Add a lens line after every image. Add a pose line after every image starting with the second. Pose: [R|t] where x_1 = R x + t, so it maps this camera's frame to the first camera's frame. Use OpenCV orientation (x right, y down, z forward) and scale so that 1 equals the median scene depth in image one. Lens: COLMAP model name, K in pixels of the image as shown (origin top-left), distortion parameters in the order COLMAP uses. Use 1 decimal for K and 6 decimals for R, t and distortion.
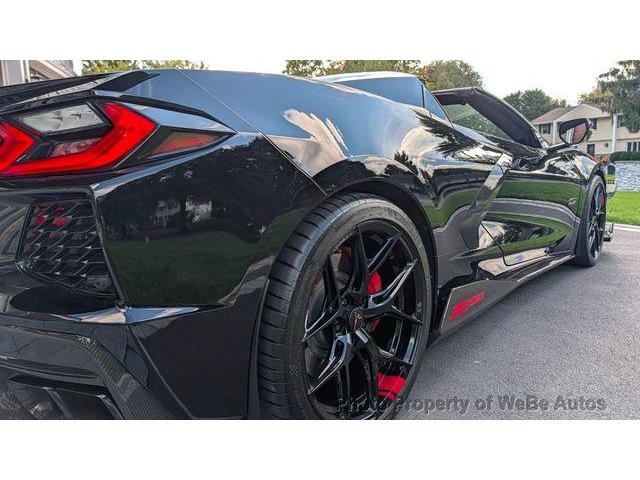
lens RADIAL K [[490.5, 0, 318.2], [0, 490.5, 223.4], [0, 0, 1]] dist [0.008116, 0.005115]
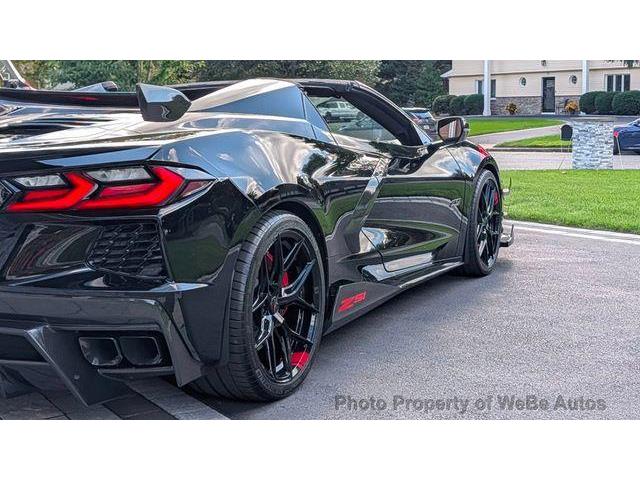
lens RADIAL K [[1051.9, 0, 320.0], [0, 1051.9, 240.0], [0, 0, 1]] dist [0.067246, -0.061203]
pose [[0.960259, -0.030378, 0.277452, -0.508803], [0.028767, 0.999537, 0.009877, -0.003986], [-0.277624, -0.001503, 0.960689, -1.527241]]
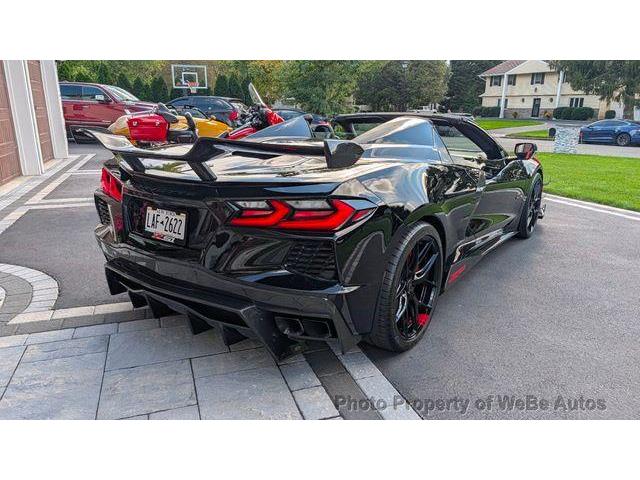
lens RADIAL K [[488.8, 0, 311.0], [0, 488.8, 244.0], [0, 0, 1]] dist [0.004671, 0.002252]
pose [[0.995828, 0.006922, 0.090992, -0.416624], [-0.021028, 0.987693, 0.154986, -0.220102], [-0.088800, -0.156253, 0.983717, -0.714829]]
